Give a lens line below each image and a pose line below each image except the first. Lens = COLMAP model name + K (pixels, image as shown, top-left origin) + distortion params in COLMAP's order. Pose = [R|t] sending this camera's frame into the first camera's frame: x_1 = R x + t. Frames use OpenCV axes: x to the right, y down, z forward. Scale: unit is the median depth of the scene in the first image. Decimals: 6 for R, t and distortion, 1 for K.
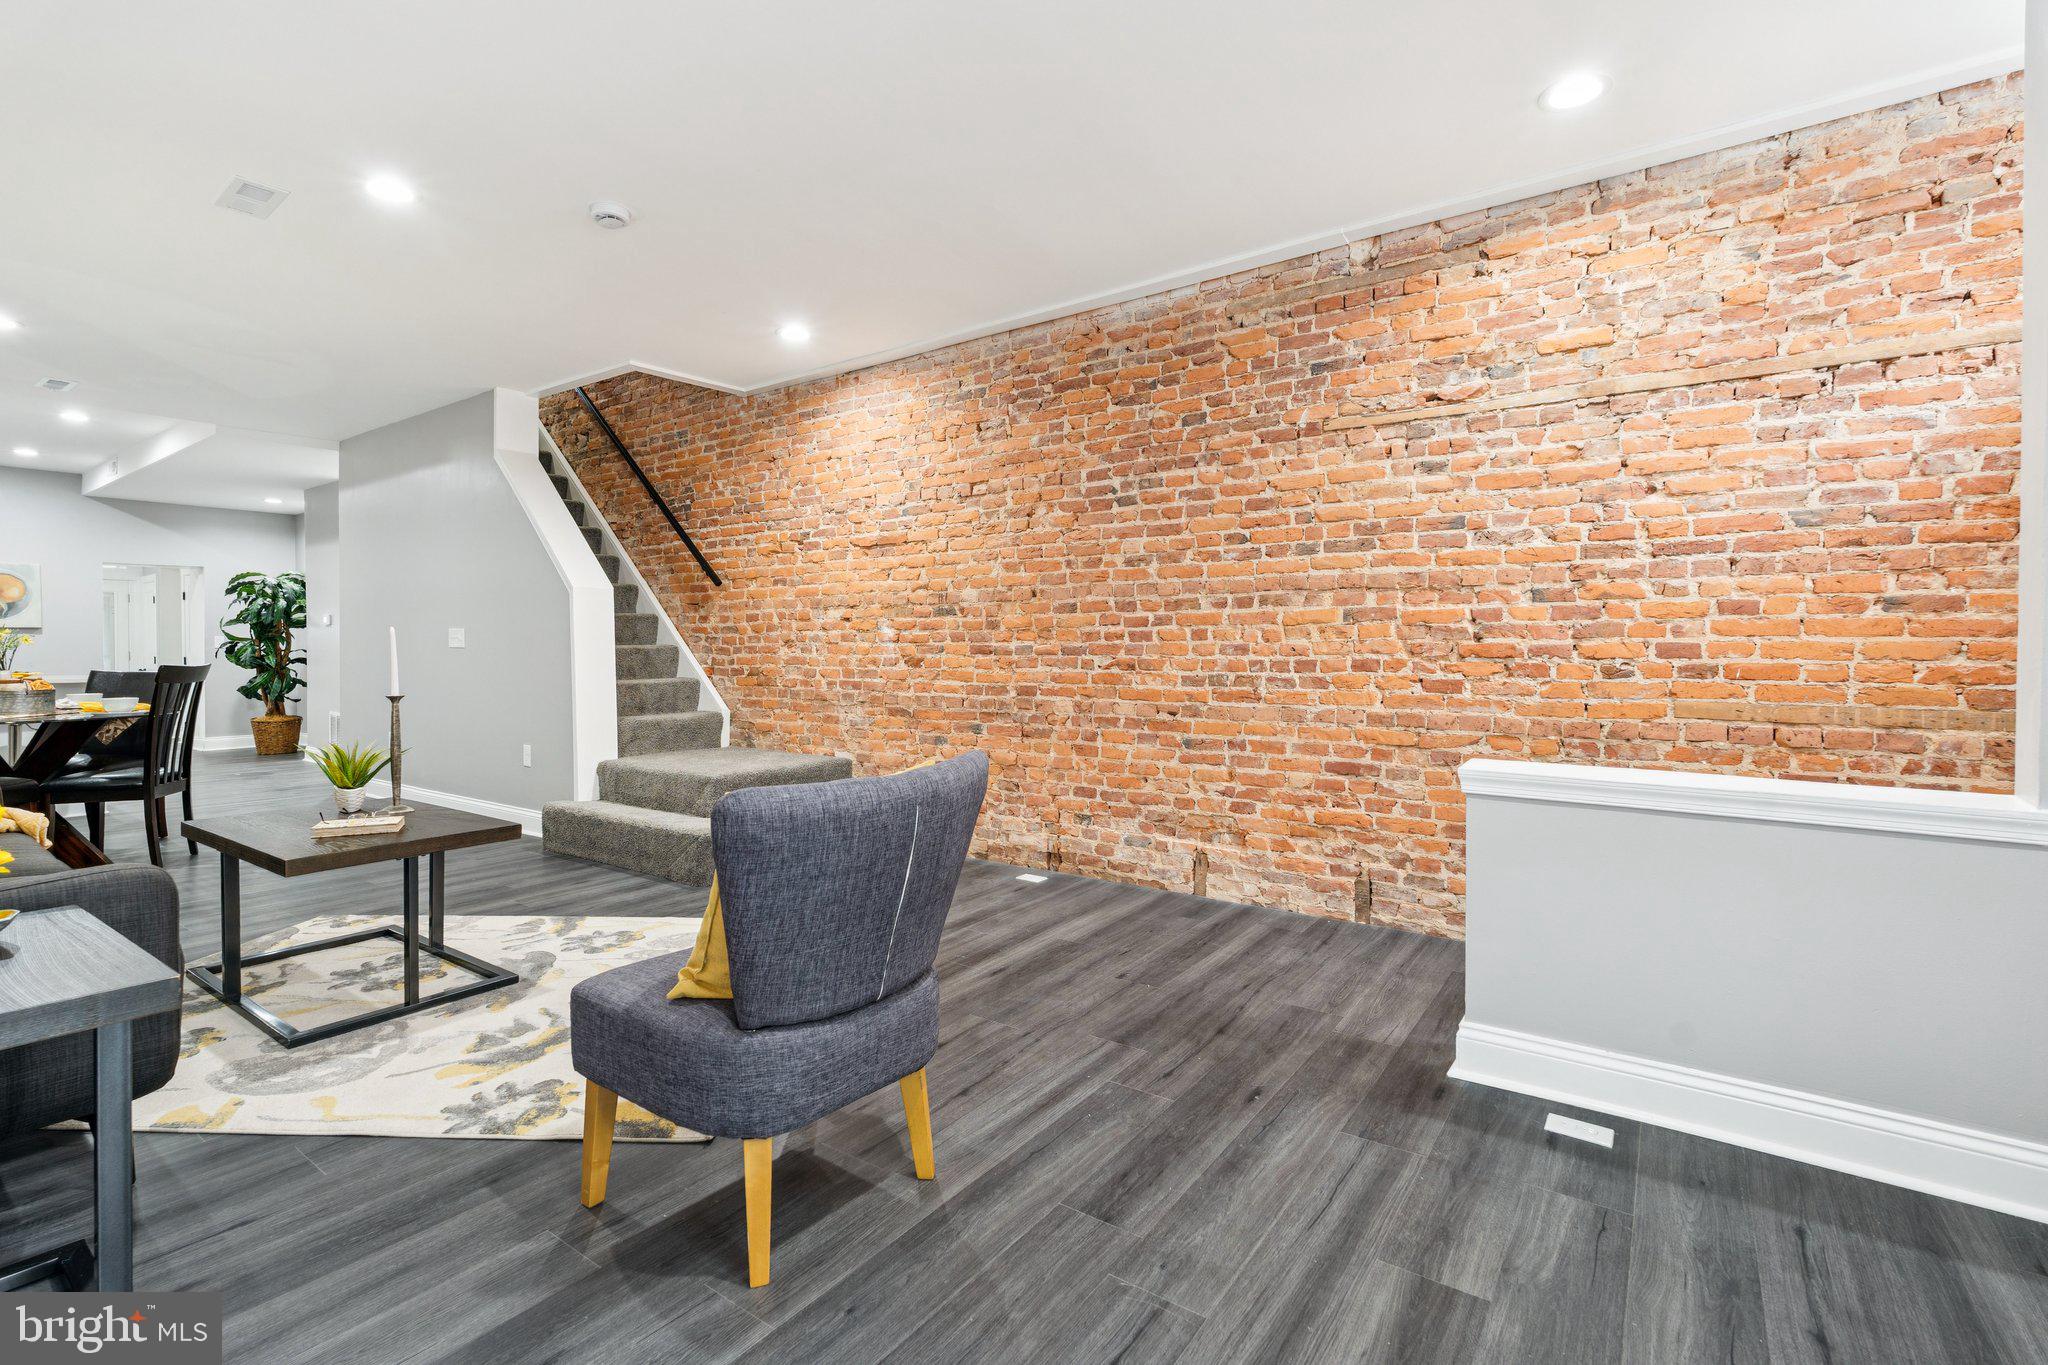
lens RADIAL K [[939.8, 0, 973.4], [0, 939.8, 660.1], [0, 0, 1]] dist [-0.003706, -0.000330]
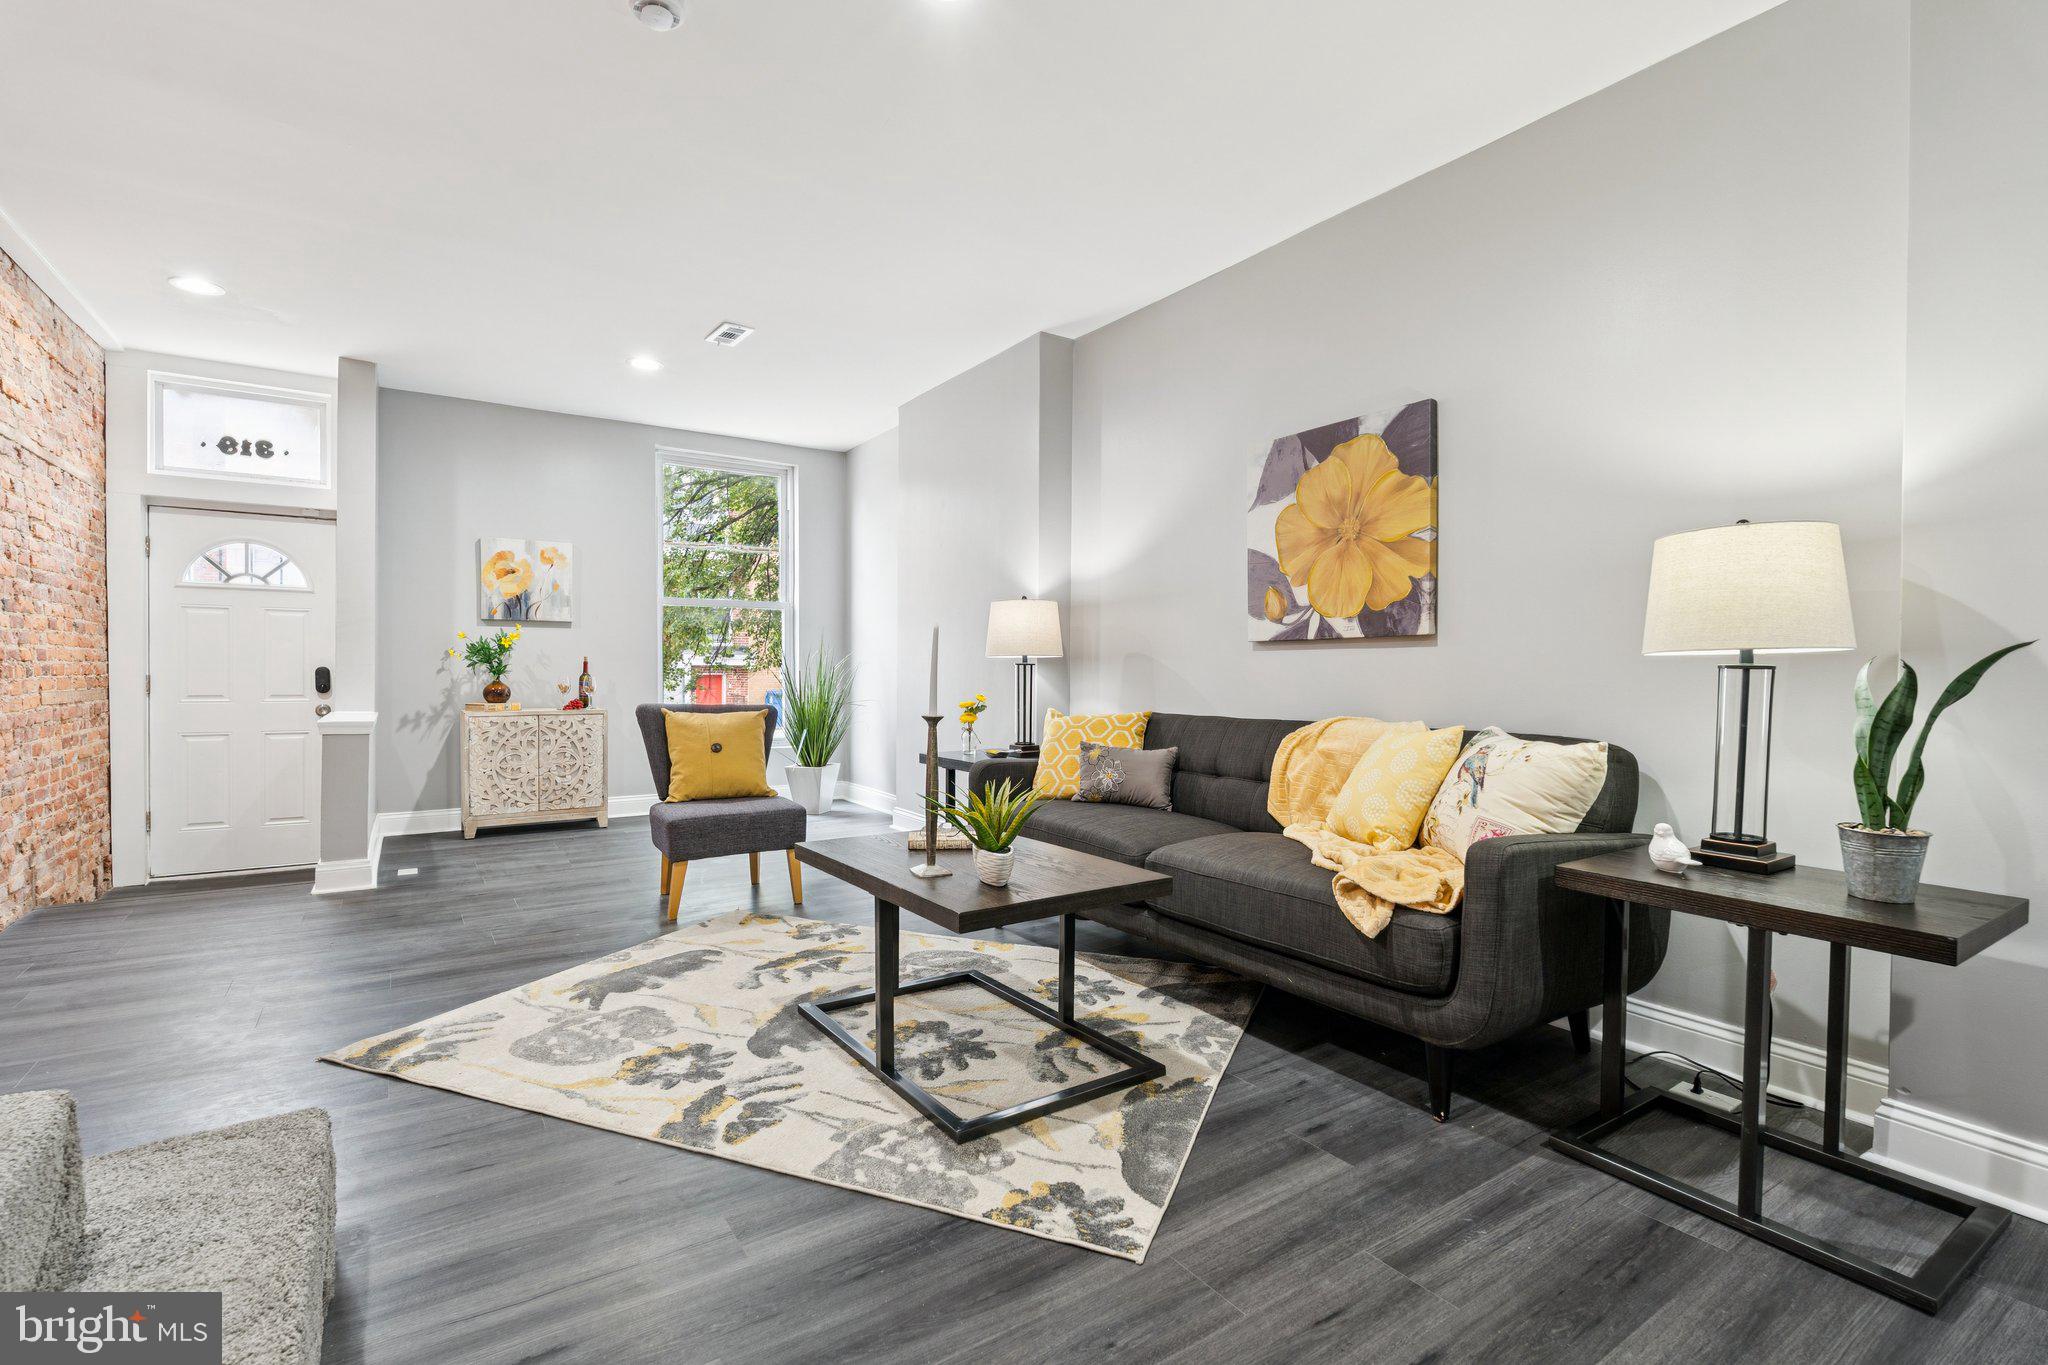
lens RADIAL K [[888.6, 0, 932.9], [0, 888.6, 683.3], [0, 0, 1]] dist [-0.000895, -0.000140]
pose [[-0.921385, -0.013489, 0.388416, -0.647544], [-0.001700, 0.999528, 0.030677, -0.007923], [-0.388646, 0.027605, -0.920973, 1.198010]]
